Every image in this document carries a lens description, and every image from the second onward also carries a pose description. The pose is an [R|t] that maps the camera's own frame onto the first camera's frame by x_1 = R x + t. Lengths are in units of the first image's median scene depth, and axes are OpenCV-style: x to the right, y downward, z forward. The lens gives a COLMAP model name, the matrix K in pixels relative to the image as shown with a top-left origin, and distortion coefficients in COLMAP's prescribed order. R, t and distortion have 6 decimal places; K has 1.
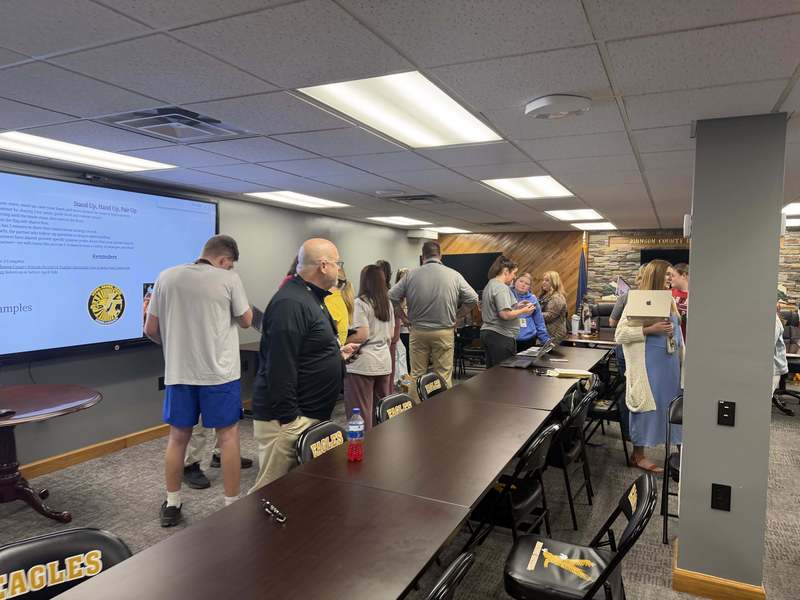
lens RADIAL K [[565.0, 0, 406.4], [0, 565.0, 310.0], [0, 0, 1]] dist [0.063118, -0.061572]
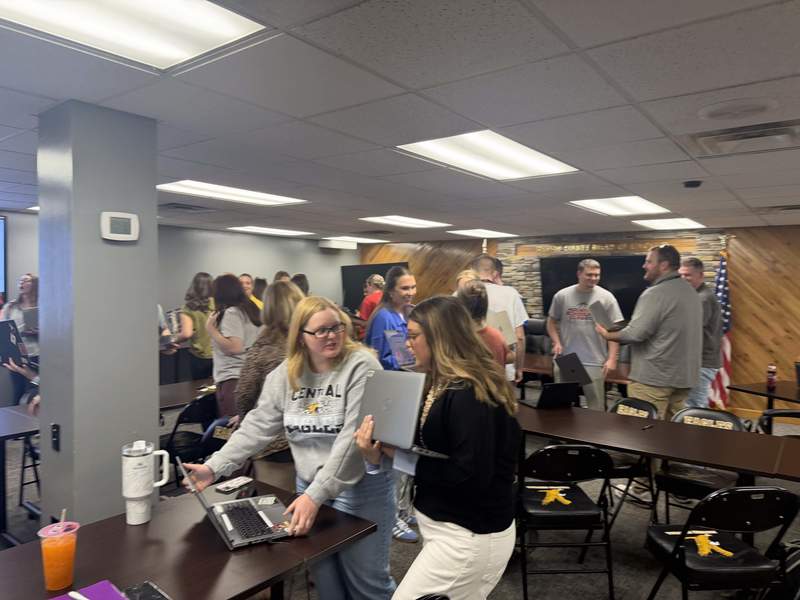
lens RADIAL K [[561.3, 0, 408.1], [0, 561.3, 300.5], [0, 0, 1]] dist [0.129621, -0.187070]
pose [[0.979267, 0.004622, -0.202522, 0.804590], [-0.012231, 0.999265, -0.036337, -0.007845], [0.202205, 0.038061, 0.978603, 0.177738]]
